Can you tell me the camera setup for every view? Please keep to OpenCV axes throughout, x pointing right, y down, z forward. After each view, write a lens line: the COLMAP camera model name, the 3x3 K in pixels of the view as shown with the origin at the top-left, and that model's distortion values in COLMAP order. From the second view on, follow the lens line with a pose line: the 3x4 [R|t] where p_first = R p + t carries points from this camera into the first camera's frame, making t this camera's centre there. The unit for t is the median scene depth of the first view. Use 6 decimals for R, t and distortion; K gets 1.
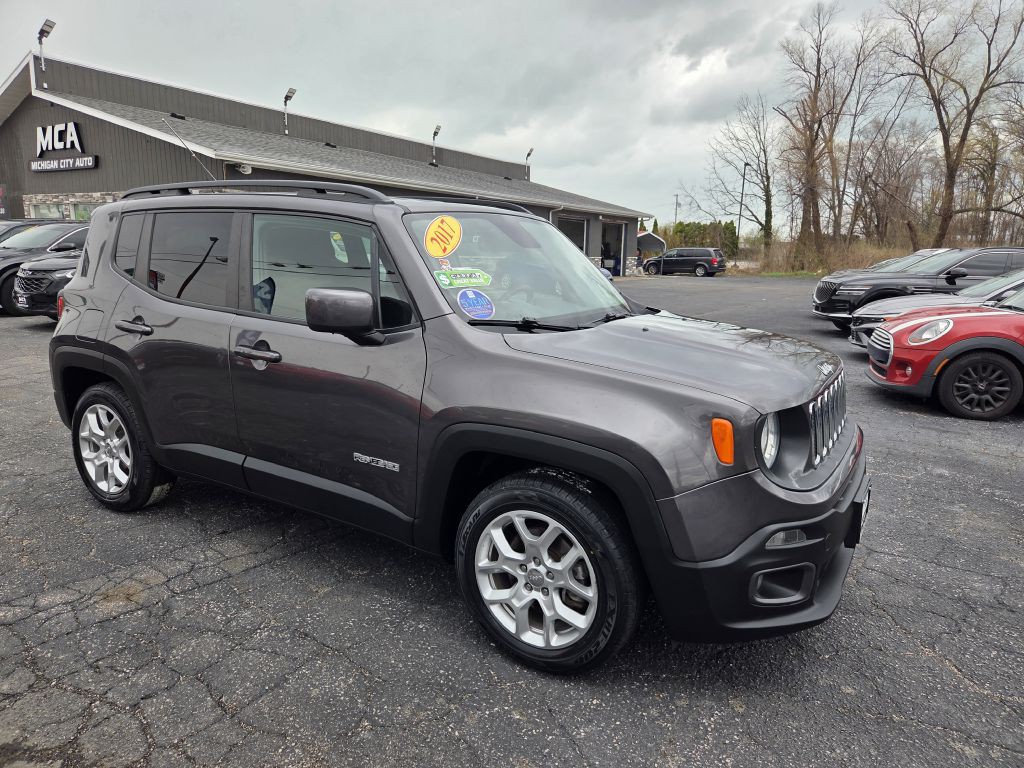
lens RADIAL K [[680.2, 0, 521.1], [0, 680.2, 387.9], [0, 0, 1]] dist [0.061714, -0.046290]
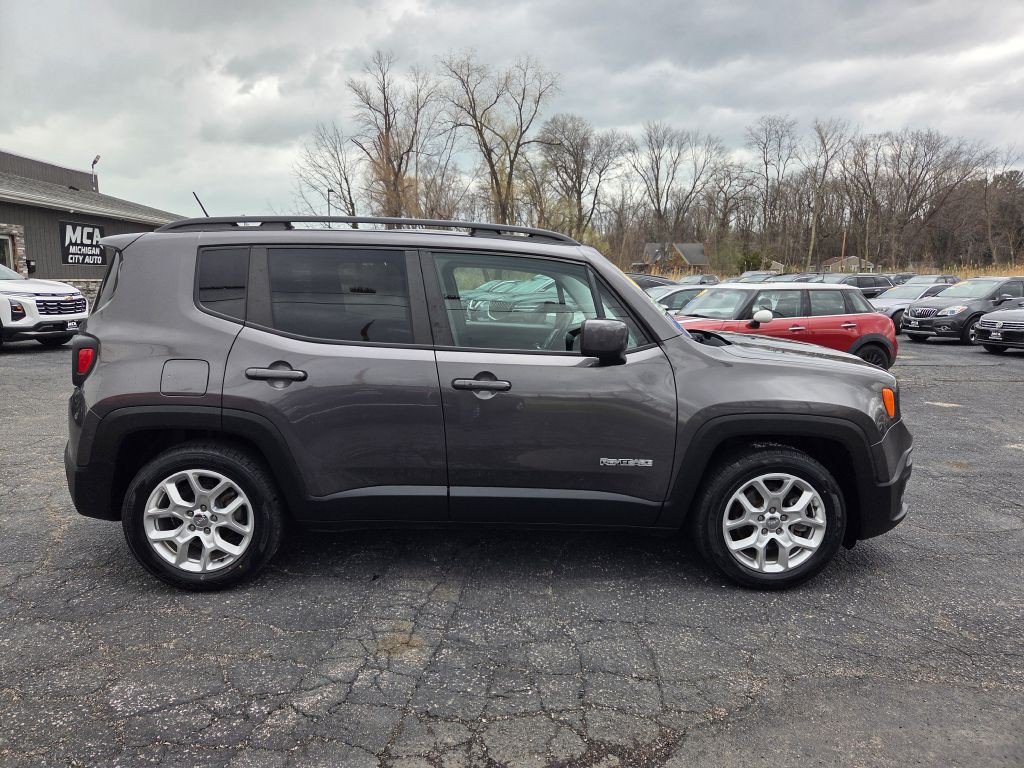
lens RADIAL K [[685.8, 0, 500.2], [0, 685.8, 383.9], [0, 0, 1]] dist [0.041284, 0.000789]
pose [[0.834461, -0.094450, 0.542913, -0.420138], [0.114414, 0.993429, -0.003030, -0.019555], [-0.539059, 0.064645, 0.839784, 0.041339]]
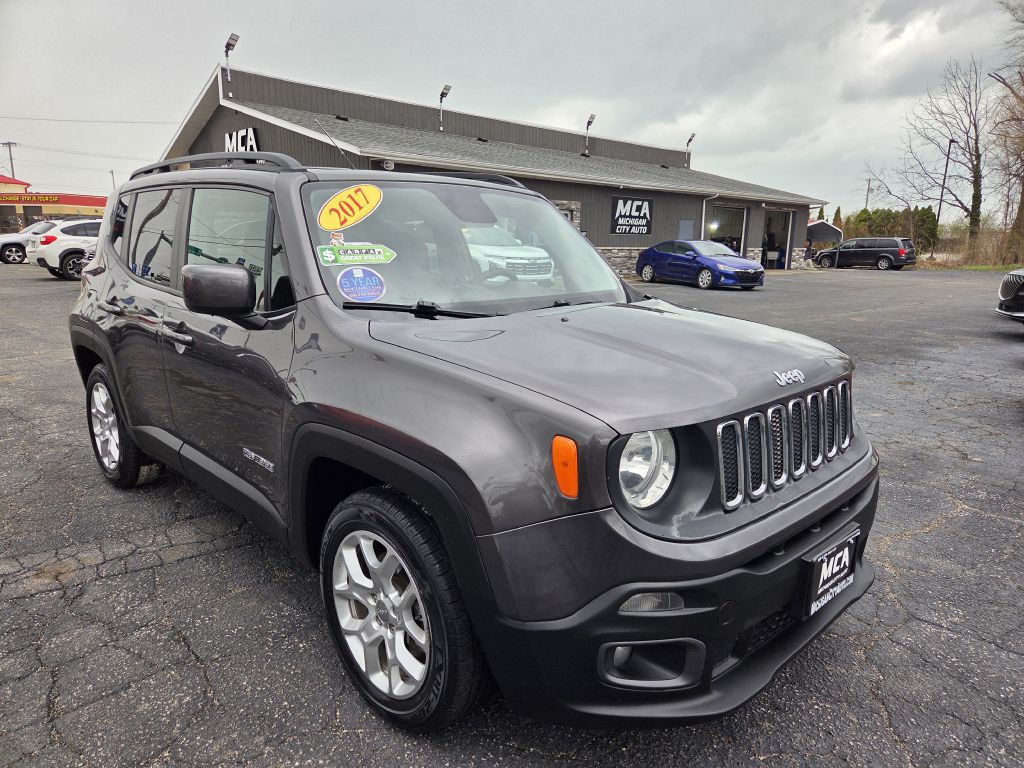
lens RADIAL K [[677.7, 0, 518.7], [0, 677.7, 400.4], [0, 0, 1]] dist [0.062689, -0.045235]
pose [[0.970745, 0.048972, -0.235067, 0.134084], [-0.042781, 0.998592, 0.031368, -0.005041], [0.236272, -0.020394, 0.971473, 0.084386]]
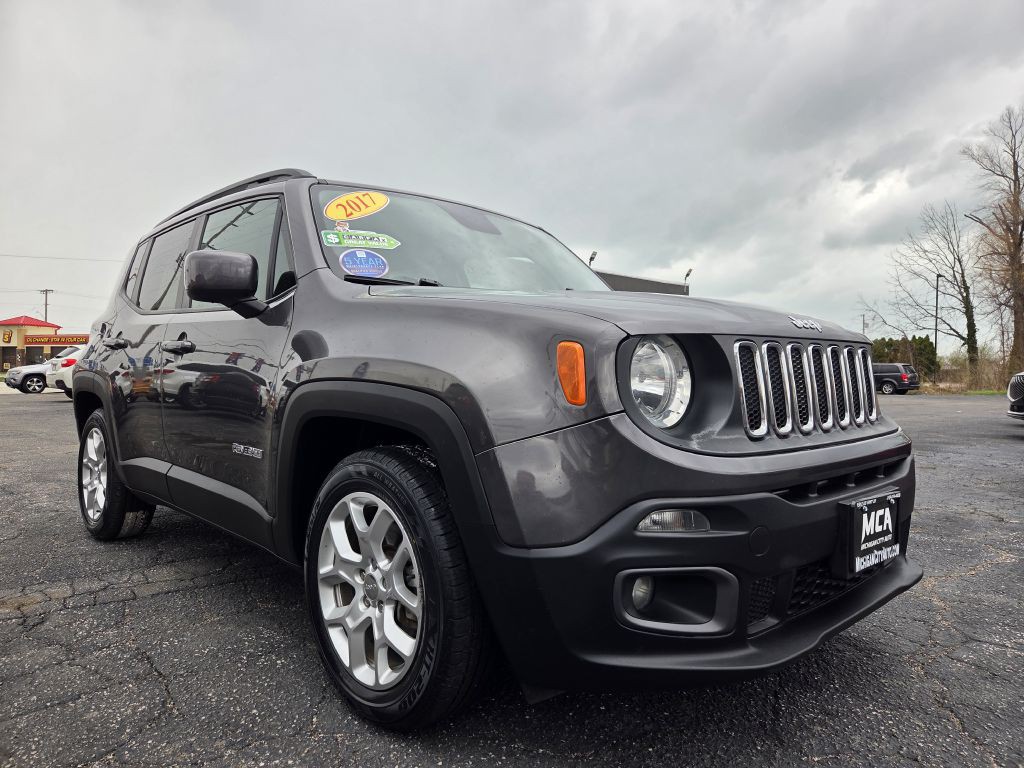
lens RADIAL K [[680.2, 0, 521.1], [0, 680.2, 387.9], [0, 0, 1]] dist [0.061714, -0.046290]
pose [[0.968461, -0.010417, -0.248946, 0.134119], [-0.035952, 0.982828, -0.180990, 0.070899], [0.246557, 0.184232, 0.951456, 0.105896]]
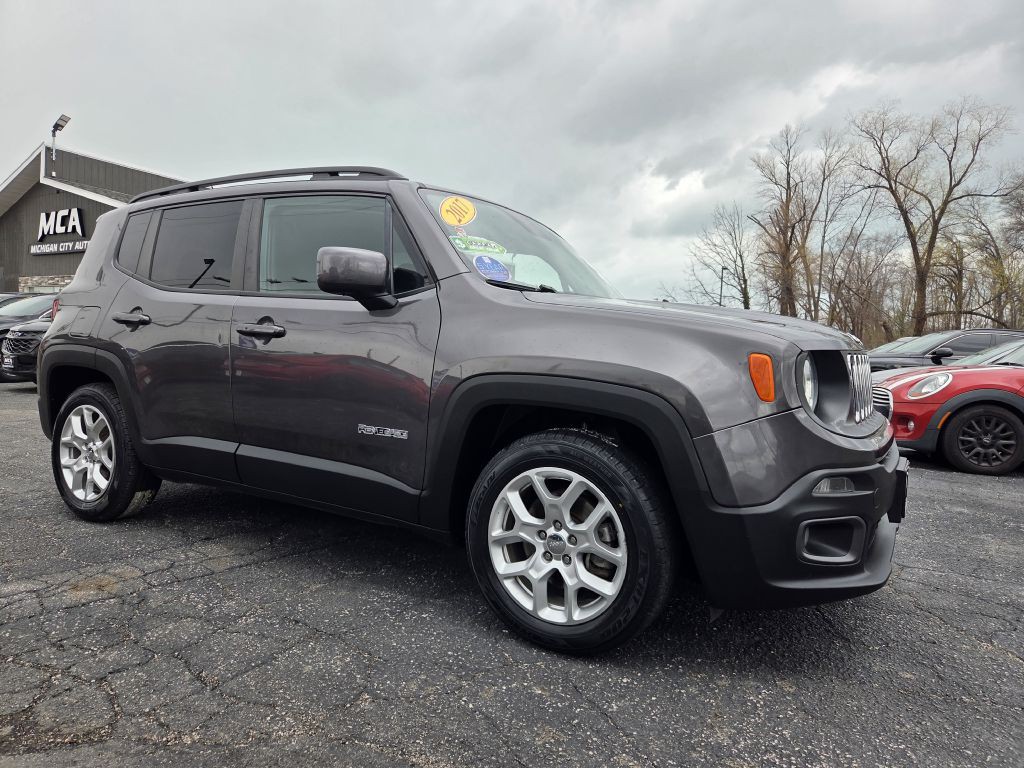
lens RADIAL K [[682.3, 0, 512.0], [0, 682.3, 384.0], [0, 0, 1]] dist [0.065236, -0.051940]
pose [[0.999844, 0.013801, 0.011053, -0.018481], [-0.011972, 0.988429, -0.151208, 0.075025], [-0.013012, 0.151052, 0.988440, 0.023484]]
